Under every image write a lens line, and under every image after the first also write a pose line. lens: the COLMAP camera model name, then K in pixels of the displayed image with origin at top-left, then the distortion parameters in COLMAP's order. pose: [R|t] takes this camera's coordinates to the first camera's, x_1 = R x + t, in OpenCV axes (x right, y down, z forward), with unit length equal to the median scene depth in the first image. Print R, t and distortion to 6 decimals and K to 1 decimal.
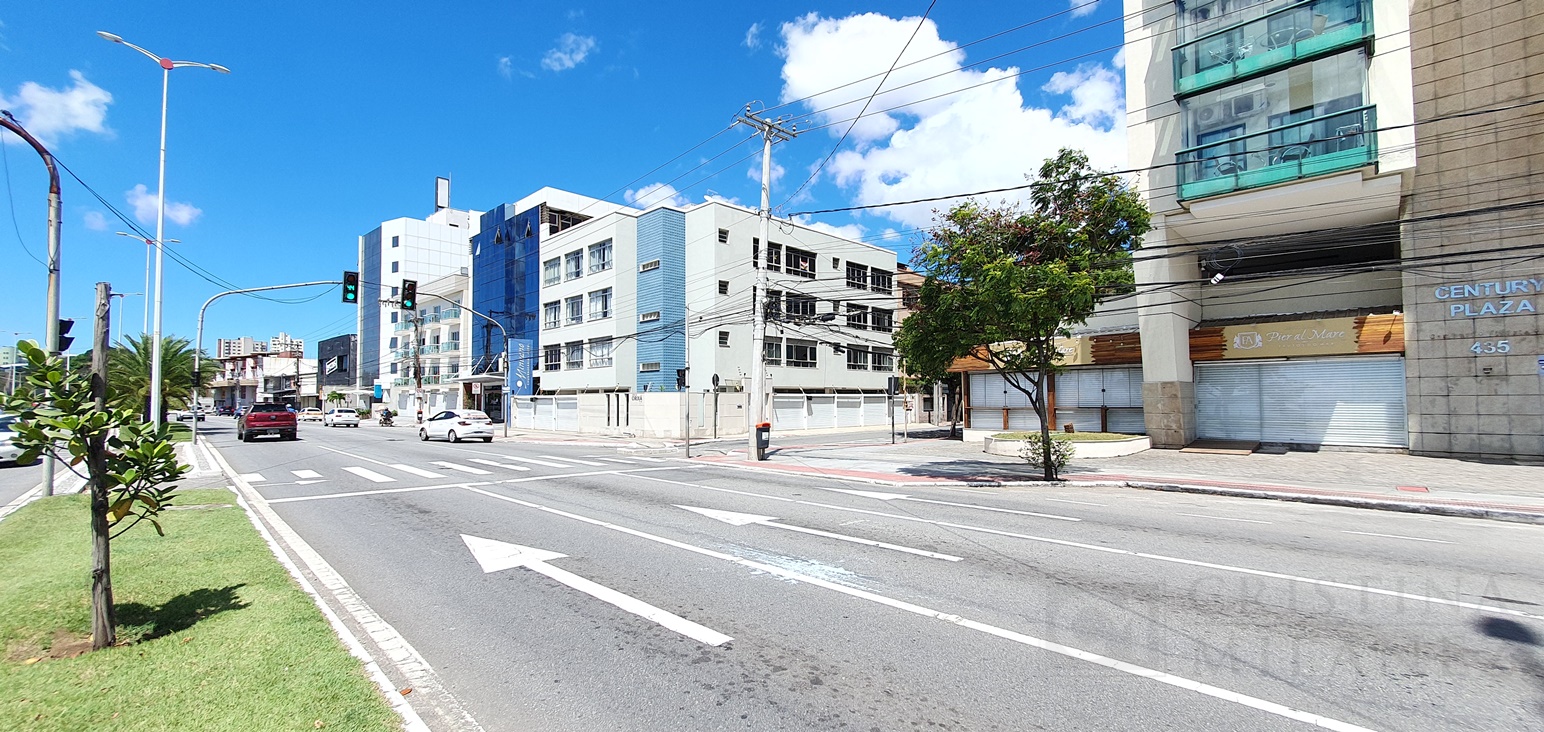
lens RADIAL K [[615.9, 0, 760.2], [0, 615.9, 373.5], [0, 0, 1]] dist [0.010370, -0.001147]
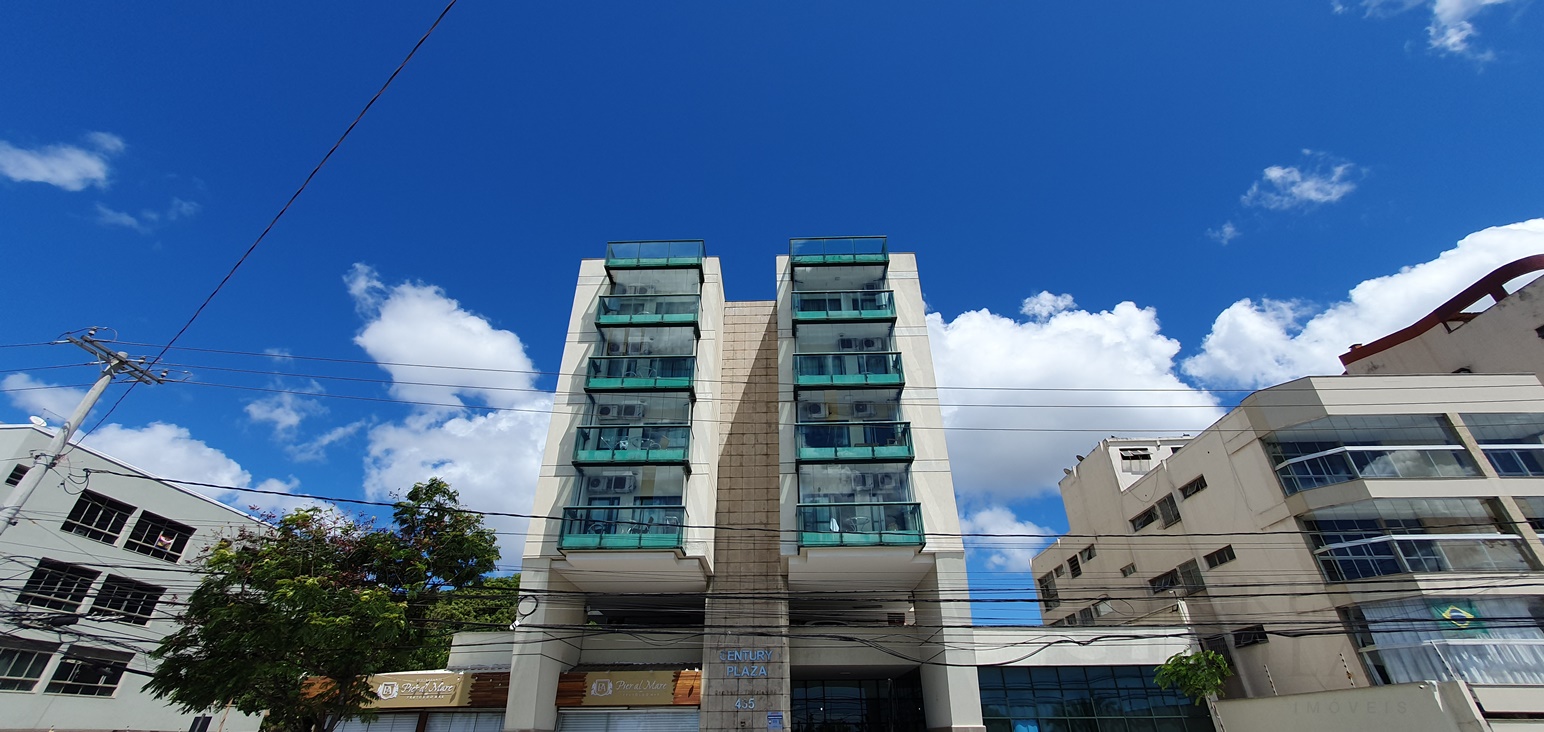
lens RADIAL K [[615.9, 0, 774.4], [0, 615.9, 374.1], [0, 0, 1]] dist [0.010370, -0.001147]
pose [[0.720087, 0.358730, 0.593958, 0.164992], [-0.029787, 0.871184, -0.490053, -0.010069], [-0.693244, 0.335189, 0.638014, -0.123130]]
